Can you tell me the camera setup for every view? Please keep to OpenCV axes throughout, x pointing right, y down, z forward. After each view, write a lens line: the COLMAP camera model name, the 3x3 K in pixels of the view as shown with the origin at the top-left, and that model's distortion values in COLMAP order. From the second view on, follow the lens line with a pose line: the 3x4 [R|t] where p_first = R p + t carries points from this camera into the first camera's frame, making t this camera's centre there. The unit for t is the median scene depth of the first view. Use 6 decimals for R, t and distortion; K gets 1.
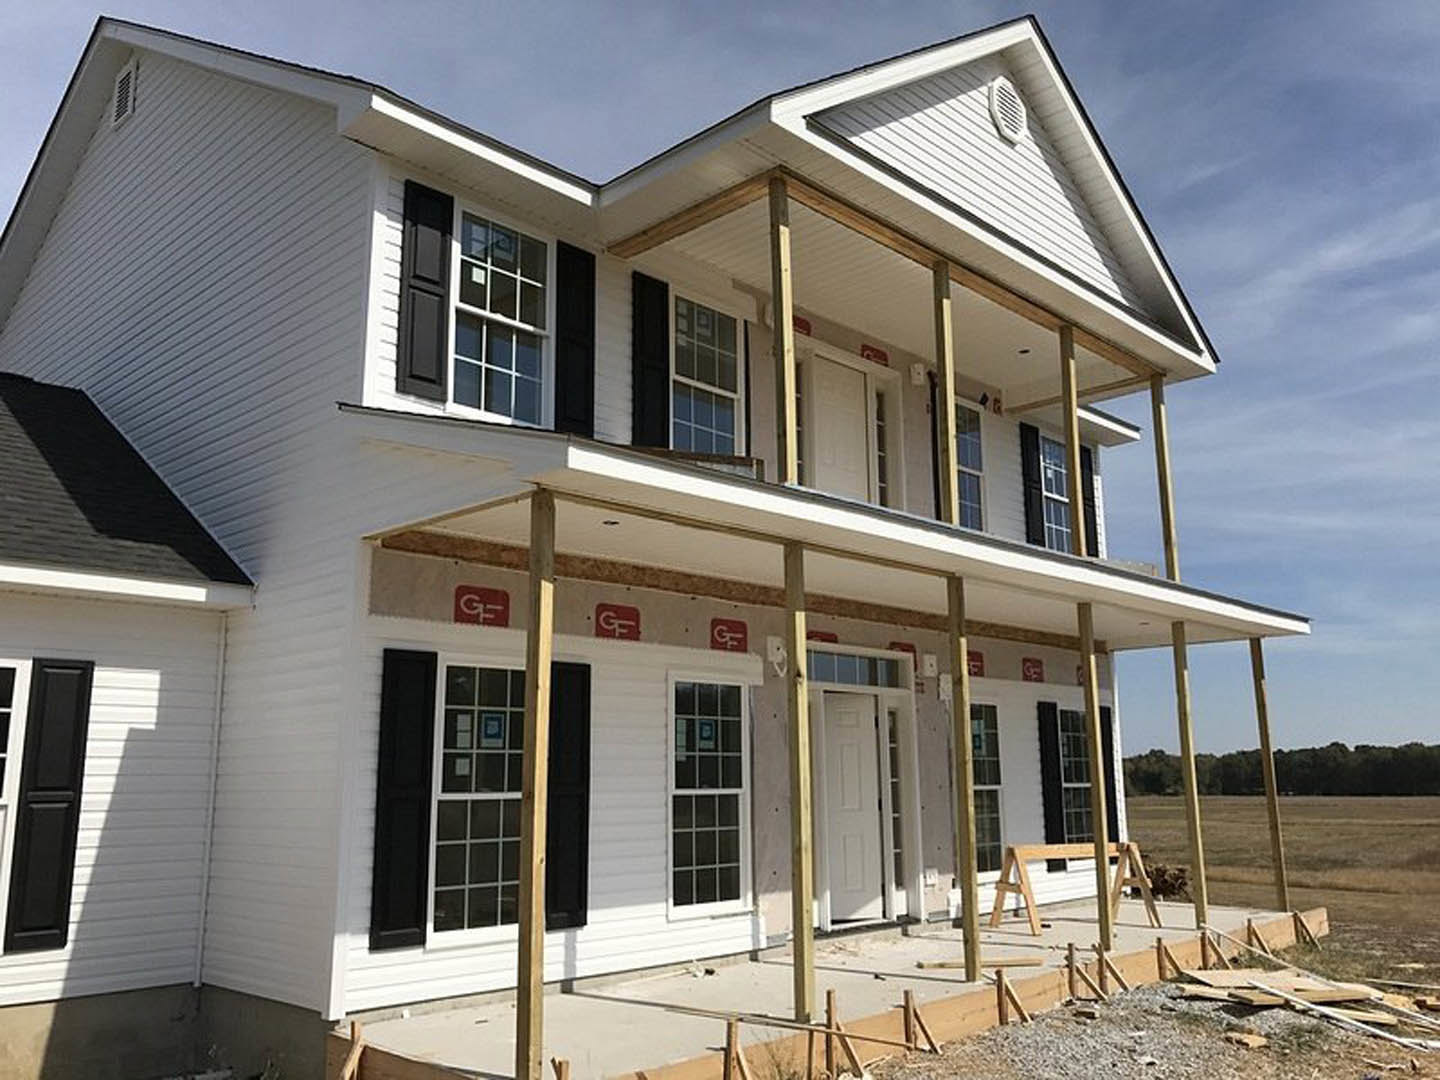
lens RADIAL K [[1204.5, 0, 713.5], [0, 1204.5, 529.9], [0, 0, 1]] dist [0.004833, -0.001567]
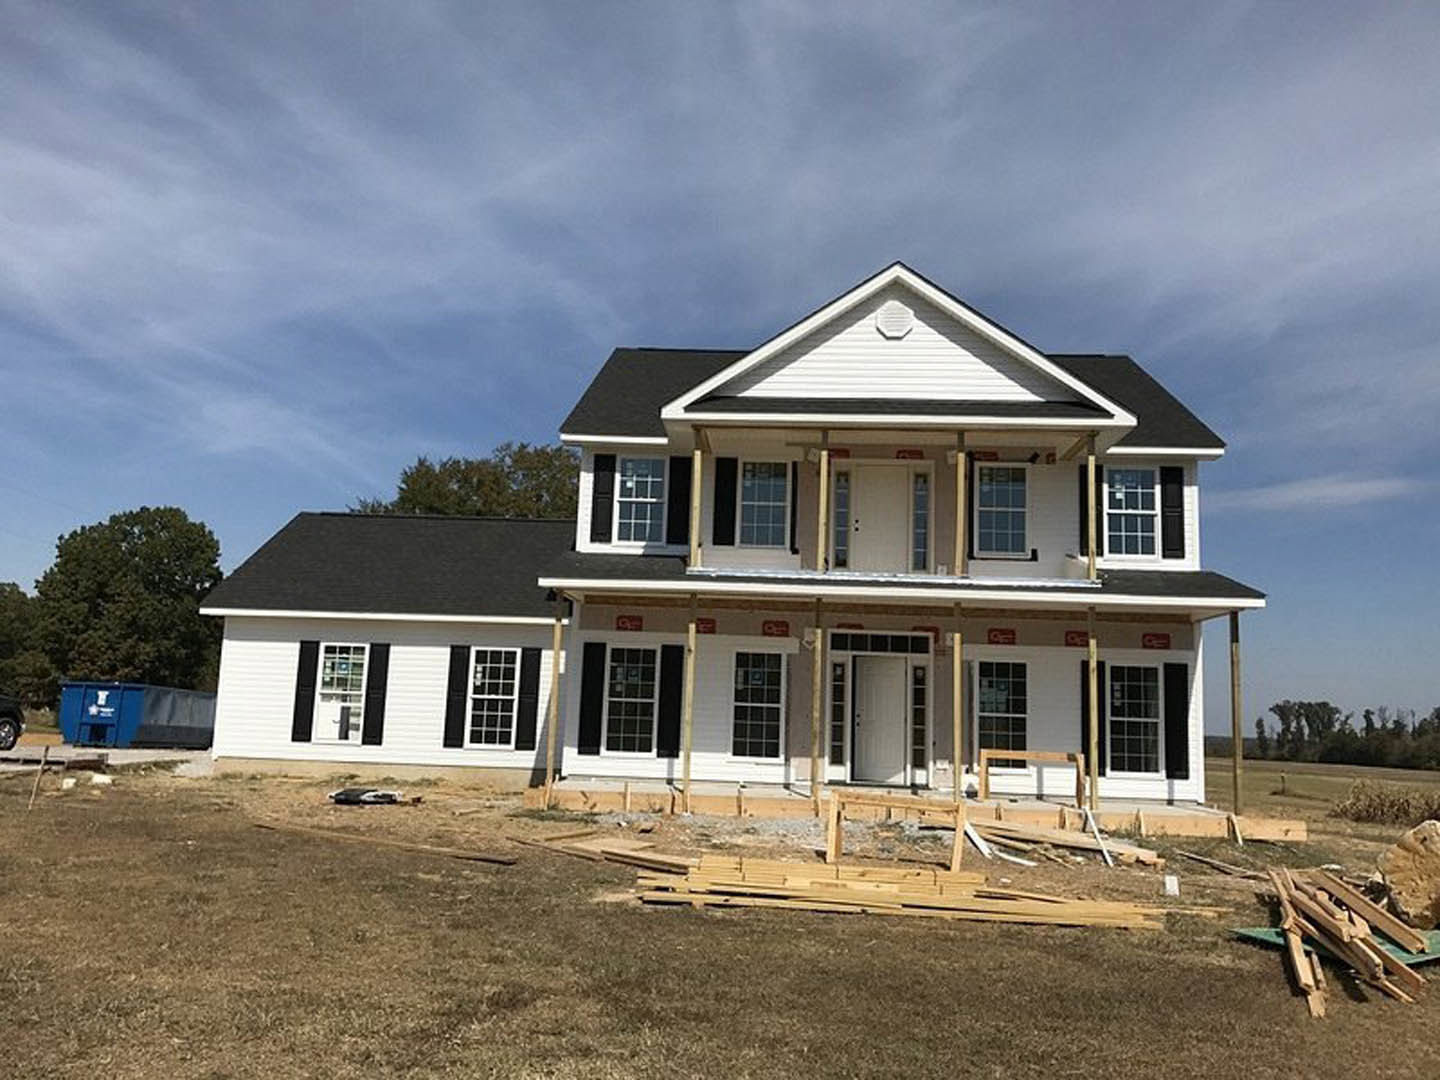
lens RADIAL K [[1204.5, 0, 710.5], [0, 1204.5, 511.9], [0, 0, 1]] dist [0.004833, -0.001567]
pose [[0.640526, -0.101776, -0.761162, 1.644979], [0.114097, 0.992790, -0.036734, -0.048641], [0.759413, -0.063317, 0.647520, -0.406418]]
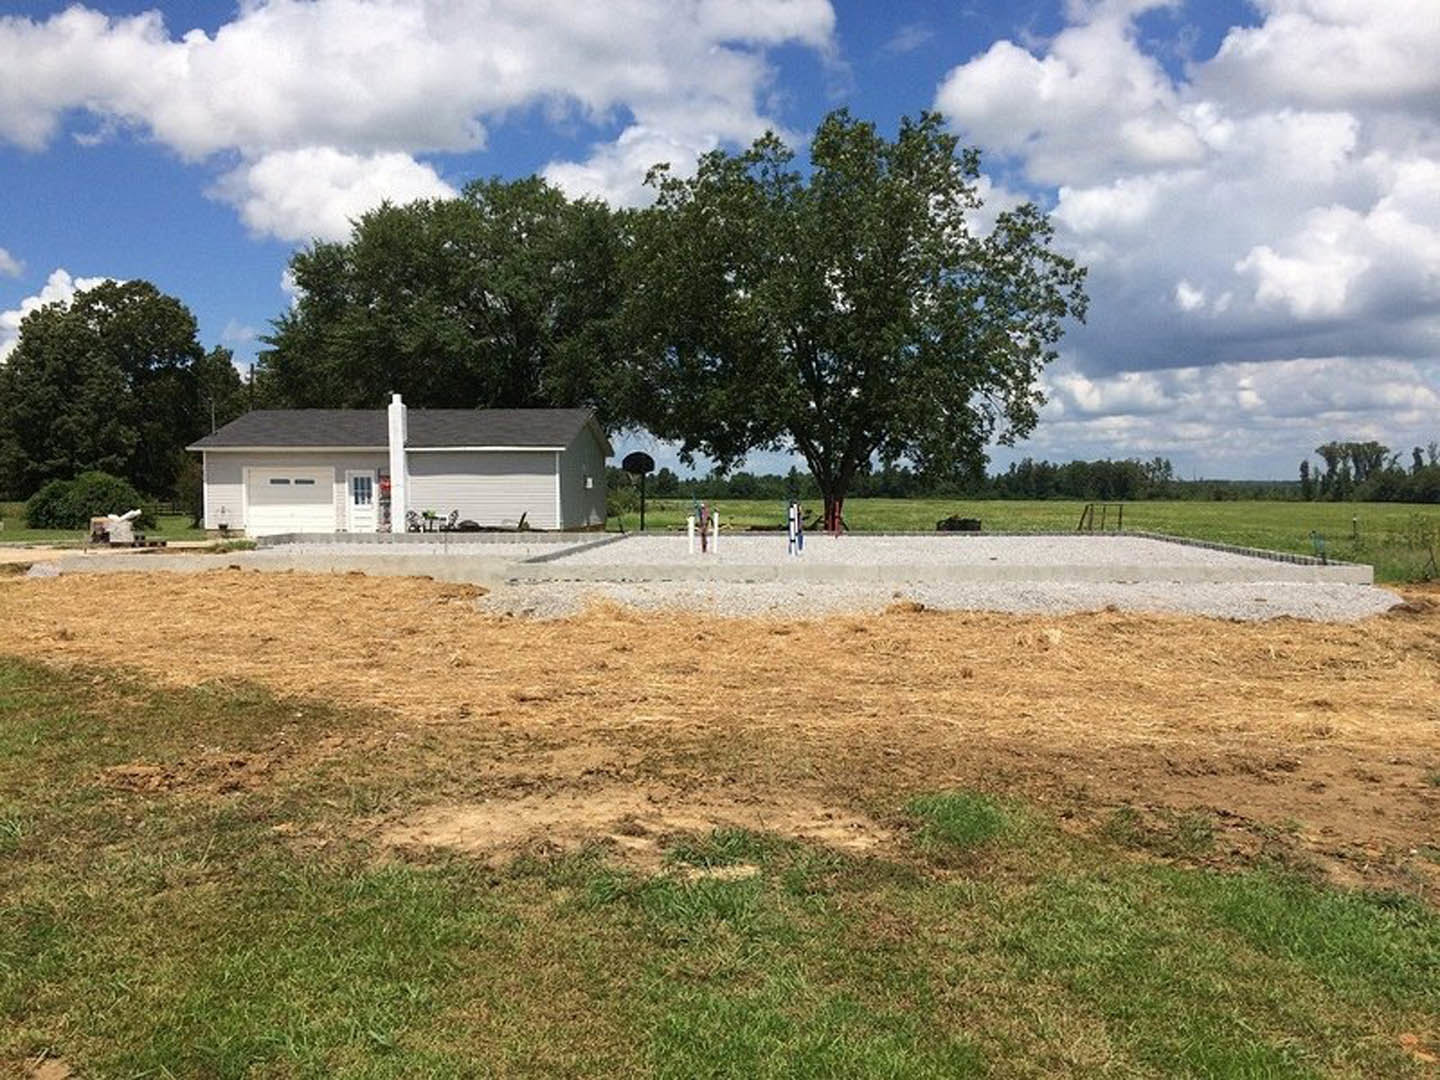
lens RADIAL K [[1223.8, 0, 707.0], [0, 1223.8, 565.5], [0, 0, 1]] dist [0.055427, -0.094852]
pose [[0.620514, 0.055311, -0.782242, 1.289847], [0.156144, 0.968821, 0.192365, 0.026369], [0.768493, -0.241508, 0.592530, -0.046766]]
